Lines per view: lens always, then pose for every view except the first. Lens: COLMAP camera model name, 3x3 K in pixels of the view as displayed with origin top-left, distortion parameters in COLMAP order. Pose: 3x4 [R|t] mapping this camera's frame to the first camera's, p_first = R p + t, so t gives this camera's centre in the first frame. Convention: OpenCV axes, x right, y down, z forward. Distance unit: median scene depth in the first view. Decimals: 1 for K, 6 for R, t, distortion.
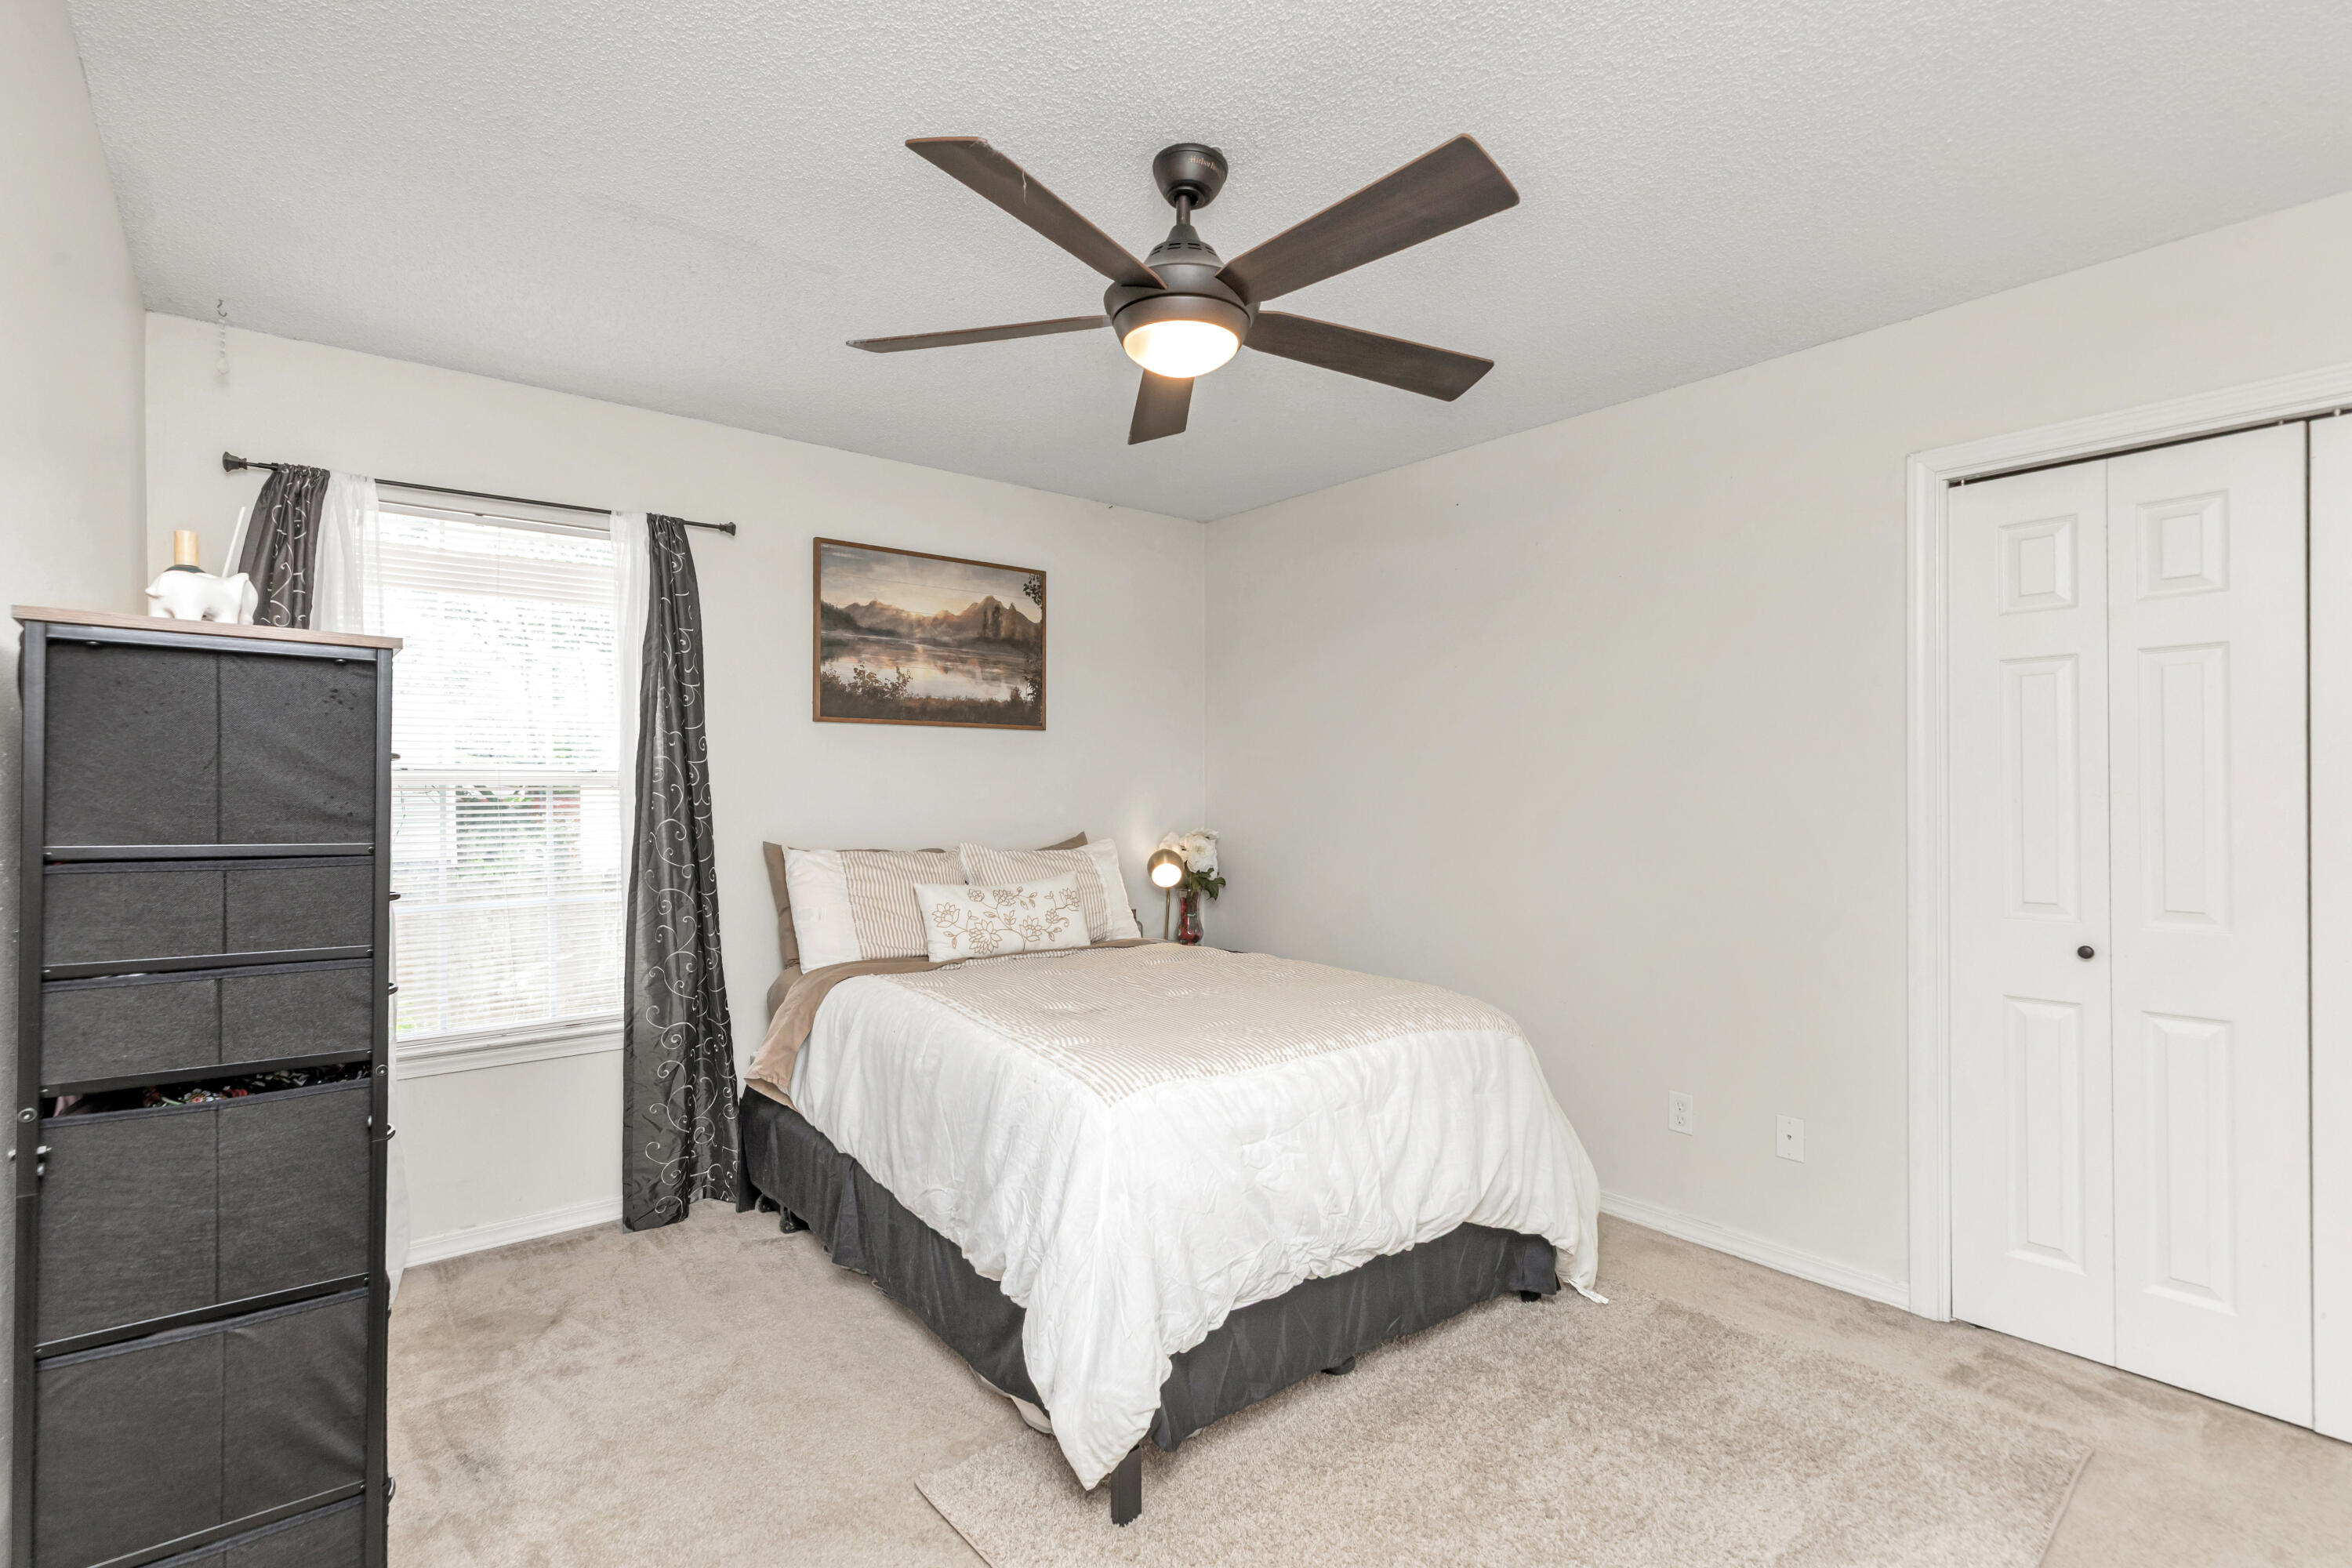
lens RADIAL K [[1090.4, 0, 1164.7], [0, 1090.4, 798.2], [0, 0, 1]] dist [0.002319, -0.000131]
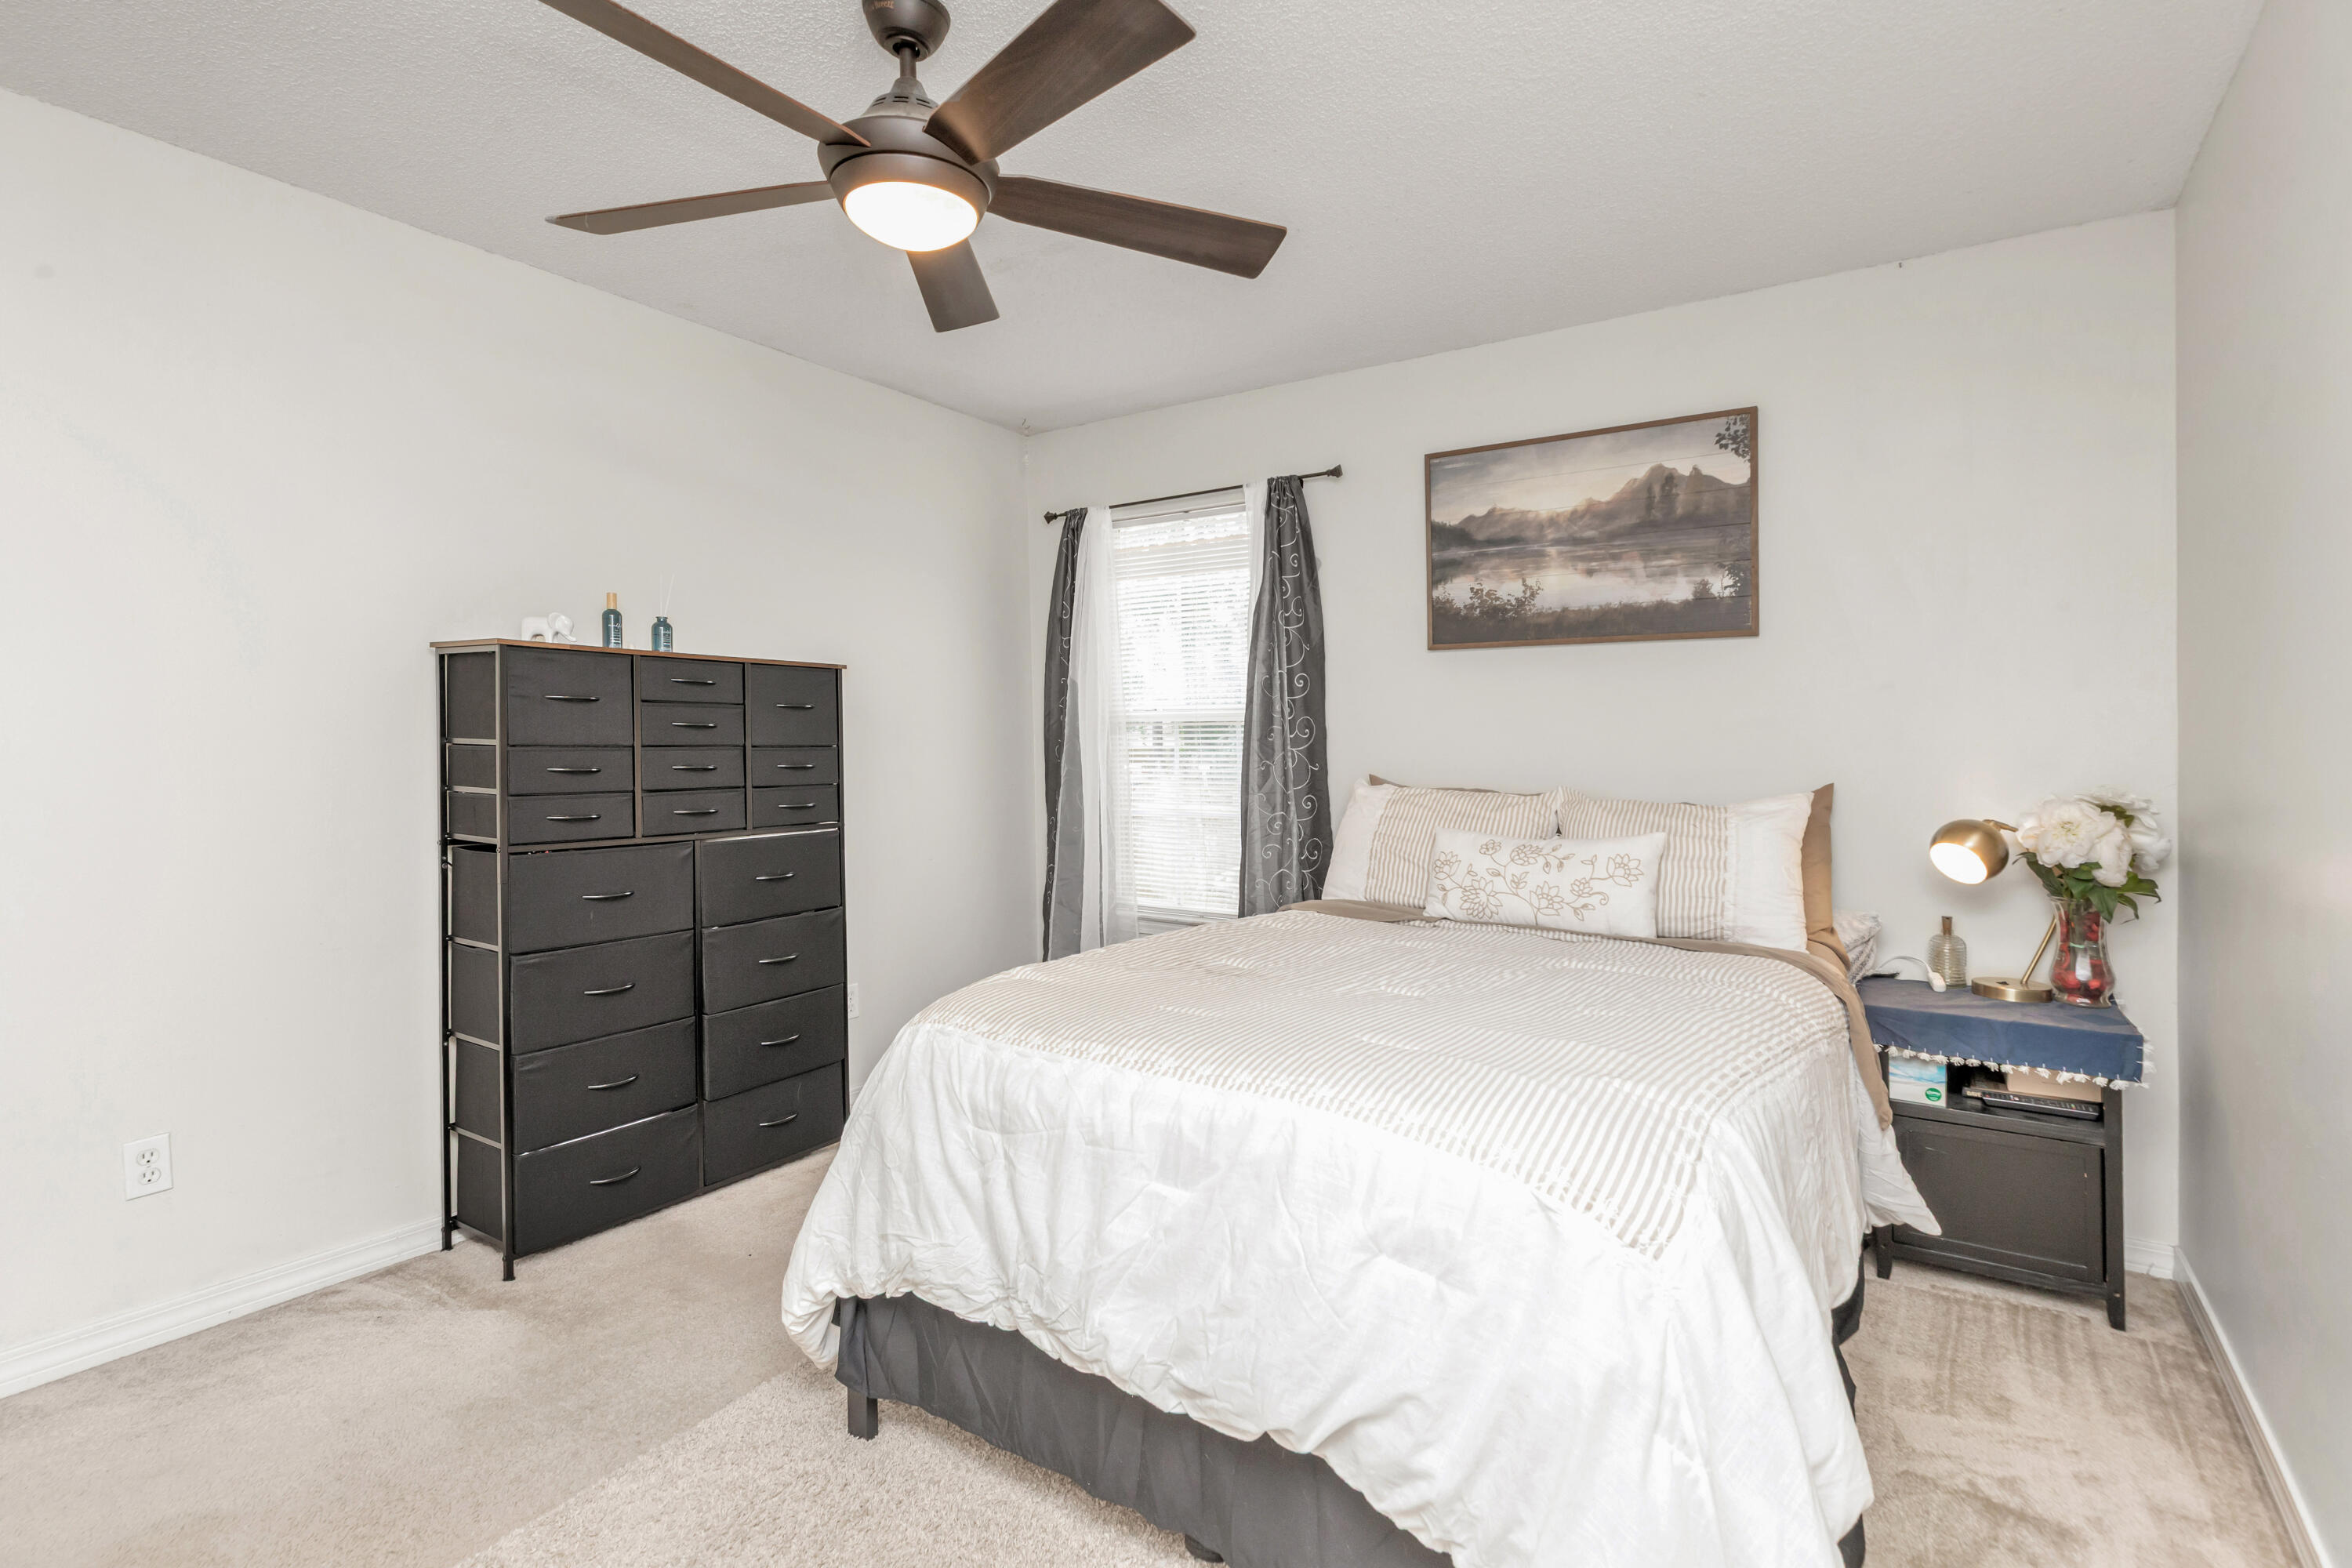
lens RADIAL K [[1090.4, 0, 1164.7], [0, 1090.4, 798.2], [0, 0, 1]] dist [0.002319, -0.000131]
pose [[0.304614, 0.065701, -0.950207, 0.499673], [0.002519, 0.997559, 0.069782, -0.007860], [0.952473, -0.023650, 0.303705, 0.462448]]
